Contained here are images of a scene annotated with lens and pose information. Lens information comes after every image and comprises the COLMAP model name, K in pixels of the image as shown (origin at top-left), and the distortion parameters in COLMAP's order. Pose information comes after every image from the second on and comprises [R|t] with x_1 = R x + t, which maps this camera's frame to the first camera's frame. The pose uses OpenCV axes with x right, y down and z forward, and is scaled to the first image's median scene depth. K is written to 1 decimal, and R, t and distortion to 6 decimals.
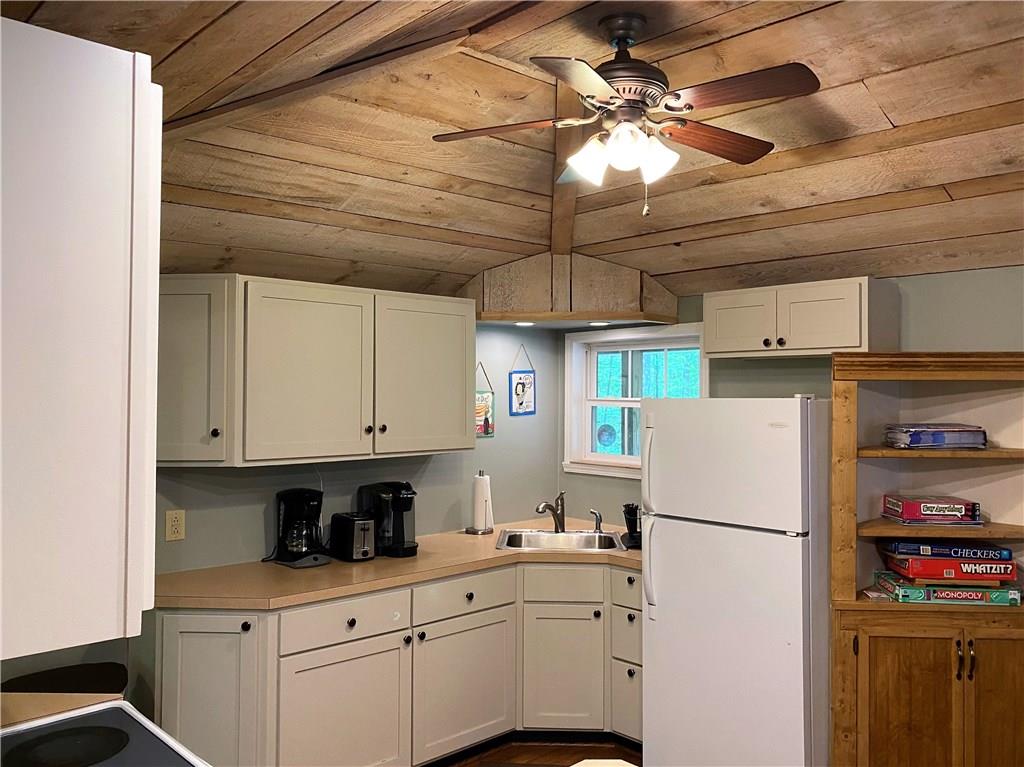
lens RADIAL K [[786.4, 0, 512.0], [0, 786.4, 383.5], [0, 0, 1]] dist [0.117634, -0.192972]
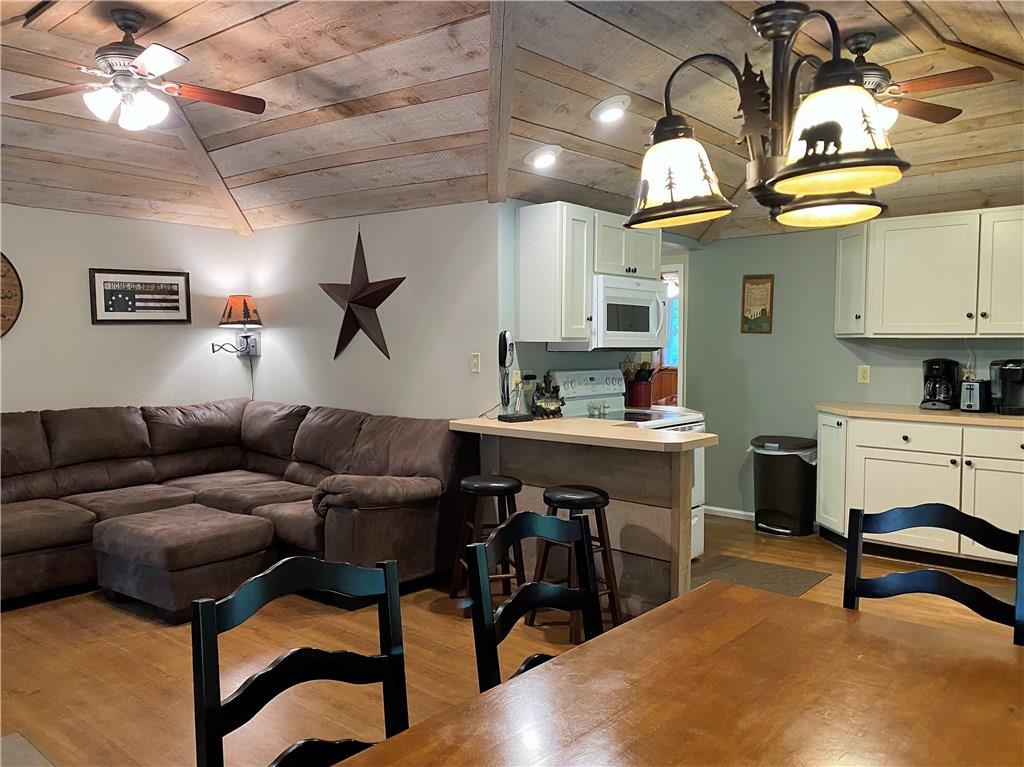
lens RADIAL K [[791.9, 0, 502.4], [0, 791.9, 387.6], [0, 0, 1]] dist [0.038076, 0.000351]
pose [[0.071983, 0.061180, -0.995528, 1.727411], [0.014265, 0.997952, 0.062361, 0.127496], [0.997304, -0.018690, 0.070963, 0.147194]]
